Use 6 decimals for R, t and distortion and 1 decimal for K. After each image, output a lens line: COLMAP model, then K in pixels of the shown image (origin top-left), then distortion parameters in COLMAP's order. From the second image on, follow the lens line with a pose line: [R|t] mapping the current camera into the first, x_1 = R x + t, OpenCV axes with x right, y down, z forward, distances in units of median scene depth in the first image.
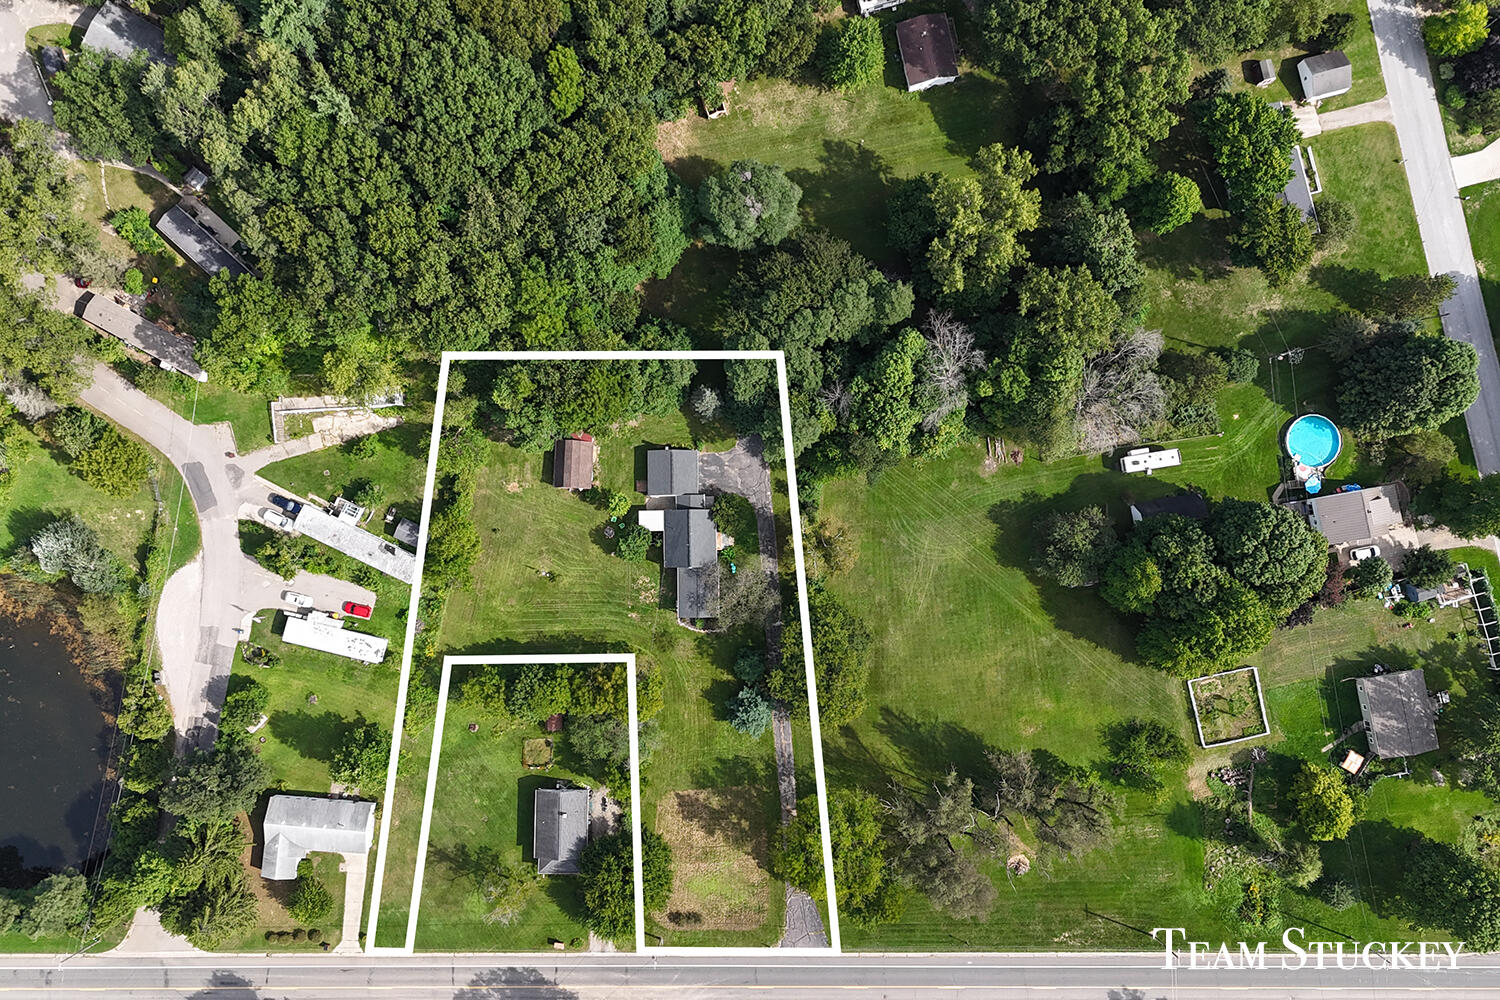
lens RADIAL K [[1303.0, 0, 758.4], [0, 1303.0, 502.1], [0, 0, 1]] dist [0.093211, -0.088429]
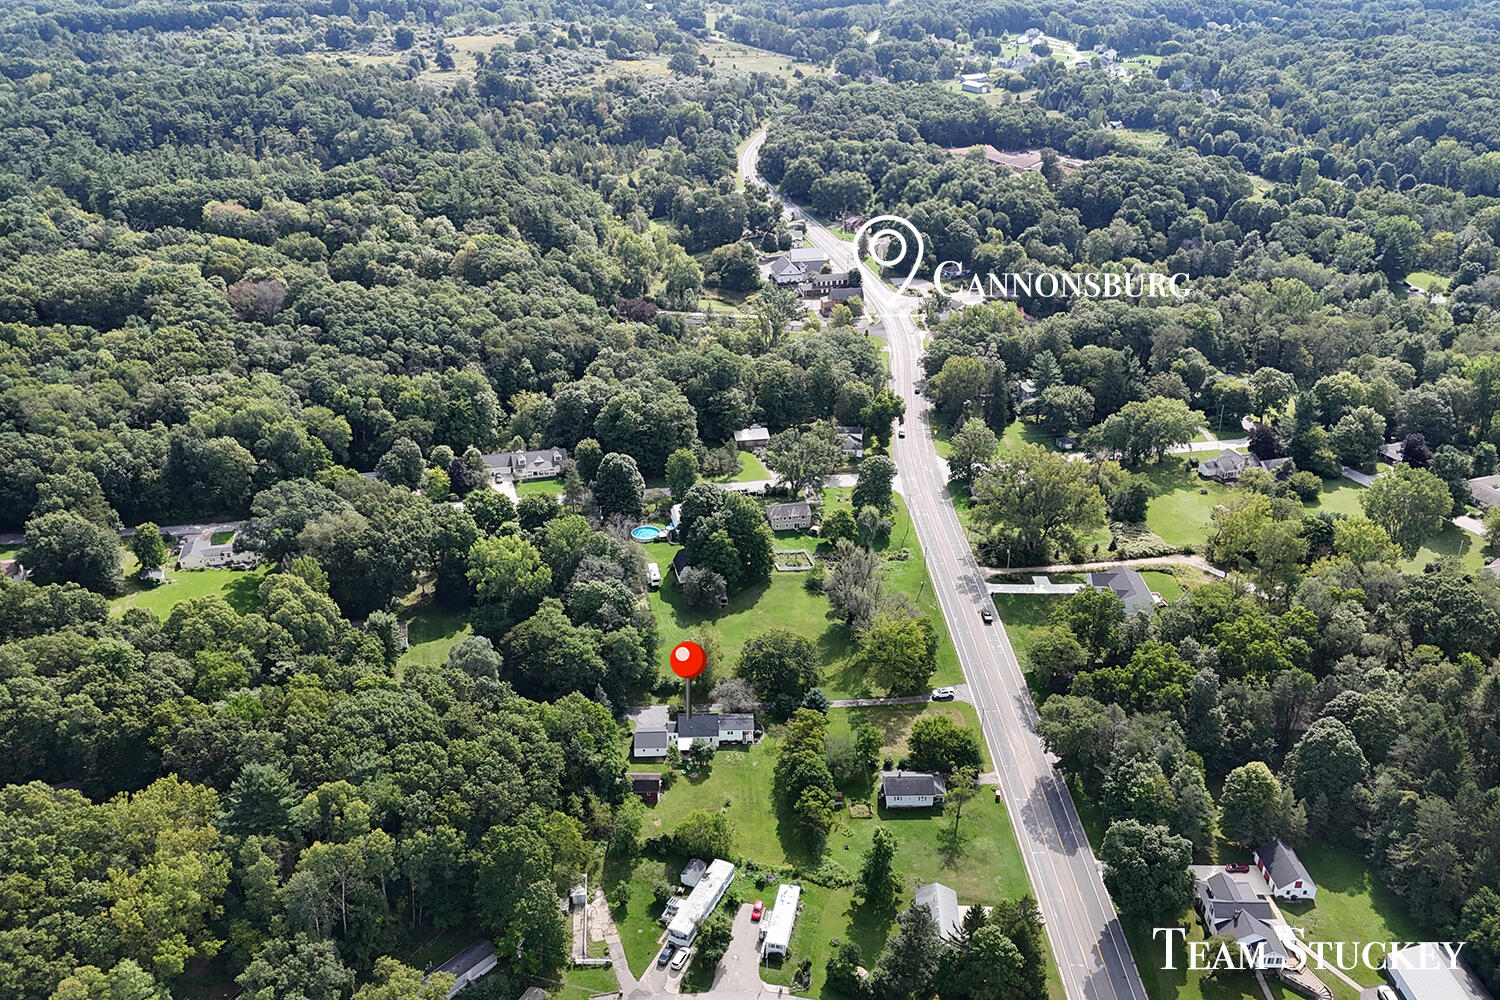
lens RADIAL K [[1303.0, 0, 758.4], [0, 1303.0, 502.1], [0, 0, 1]] dist [0.093211, -0.088429]
pose [[-0.040719, -0.442050, 0.896066, -1.210959], [0.997964, 0.026074, 0.058213, 0.004004], [-0.049097, 0.896612, 0.440088, 0.149596]]
